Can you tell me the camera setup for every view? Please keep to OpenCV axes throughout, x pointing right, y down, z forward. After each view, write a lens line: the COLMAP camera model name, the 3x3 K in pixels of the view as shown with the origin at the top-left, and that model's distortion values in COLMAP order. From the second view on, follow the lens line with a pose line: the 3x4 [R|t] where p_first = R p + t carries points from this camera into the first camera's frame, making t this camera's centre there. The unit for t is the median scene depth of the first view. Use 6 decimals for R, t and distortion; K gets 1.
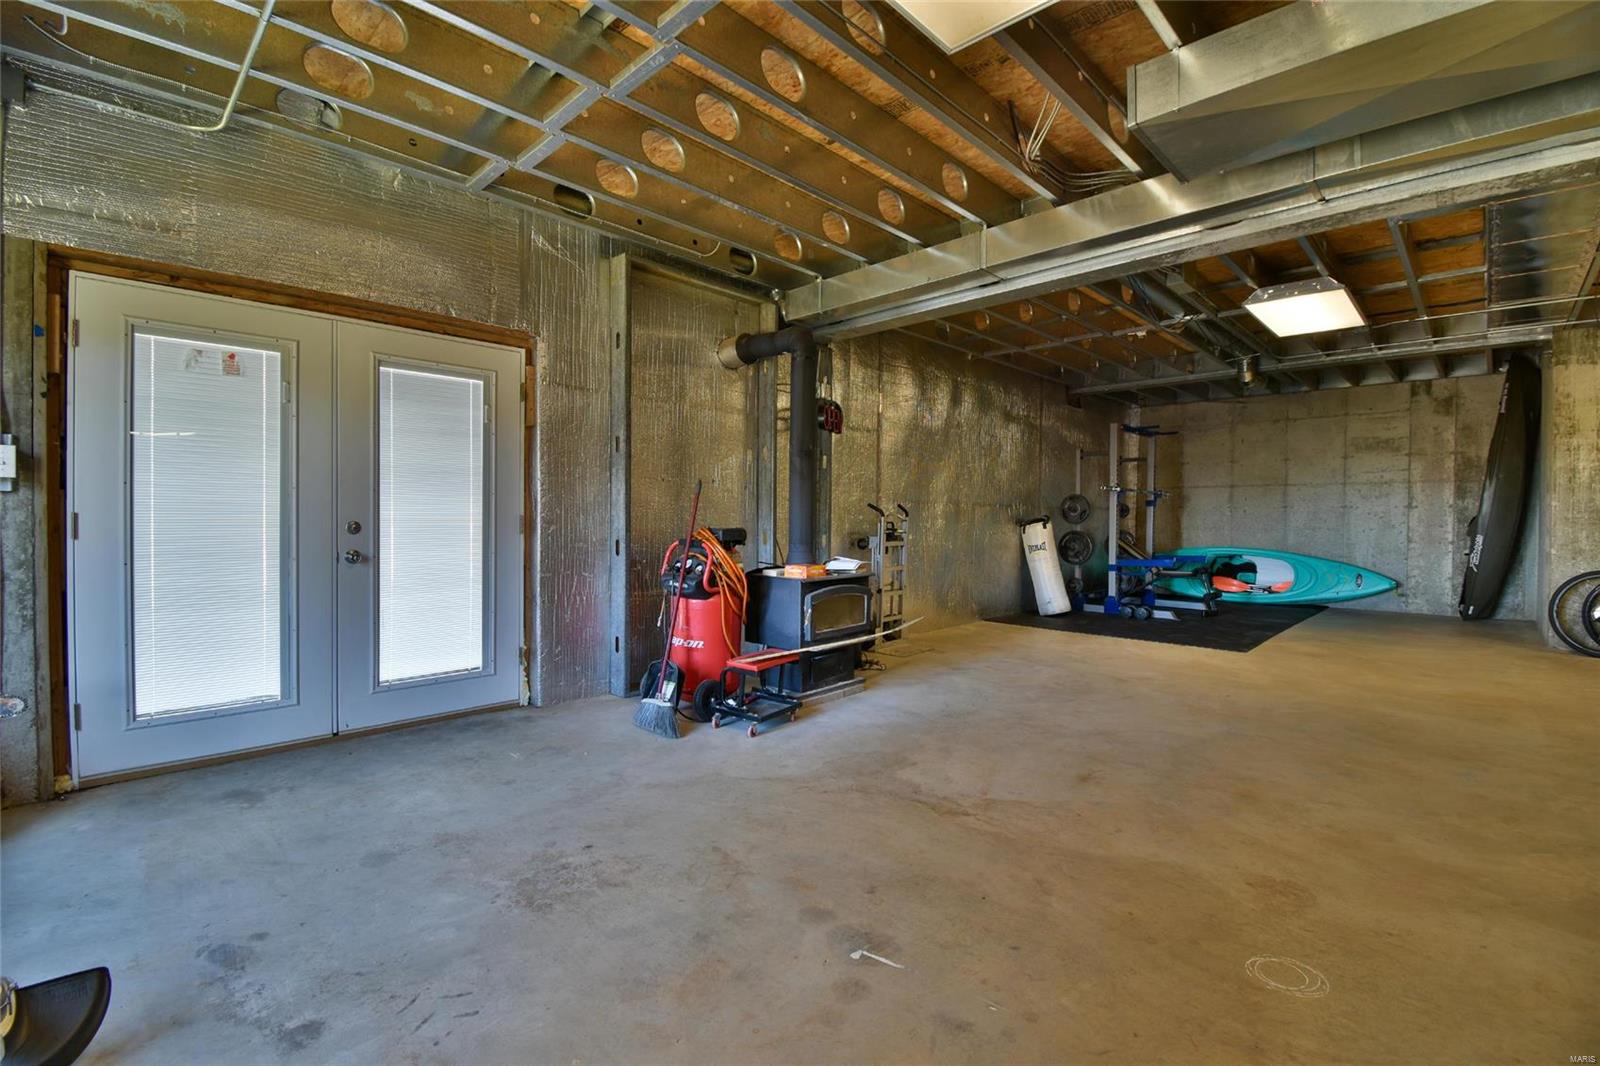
lens RADIAL K [[712.6, 0, 806.9], [0, 712.6, 527.3], [0, 0, 1]] dist [0.016886, -0.020089]
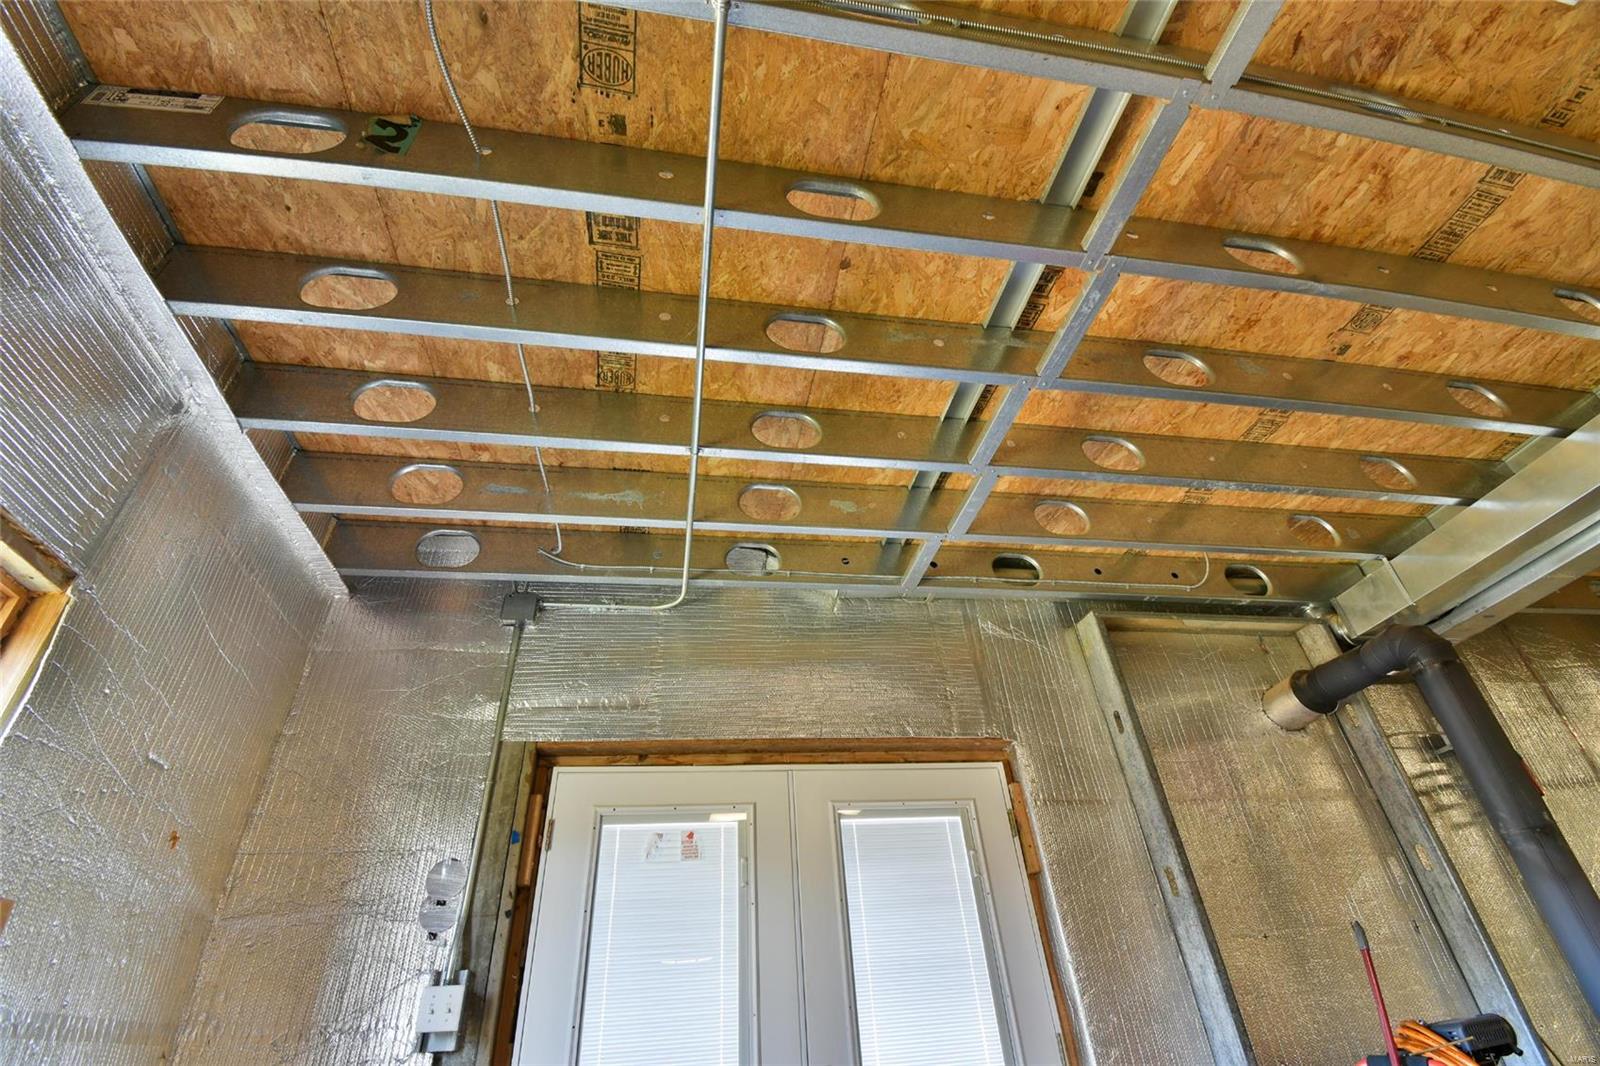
lens RADIAL K [[705.7, 0, 802.7], [0, 705.7, 528.8], [0, 0, 1]] dist [0.016524, -0.024511]
pose [[0.802303, -0.392564, -0.449670, -0.138393], [0.062322, 0.804293, -0.590956, -0.020464], [0.593654, 0.446102, 0.669752, 0.279746]]
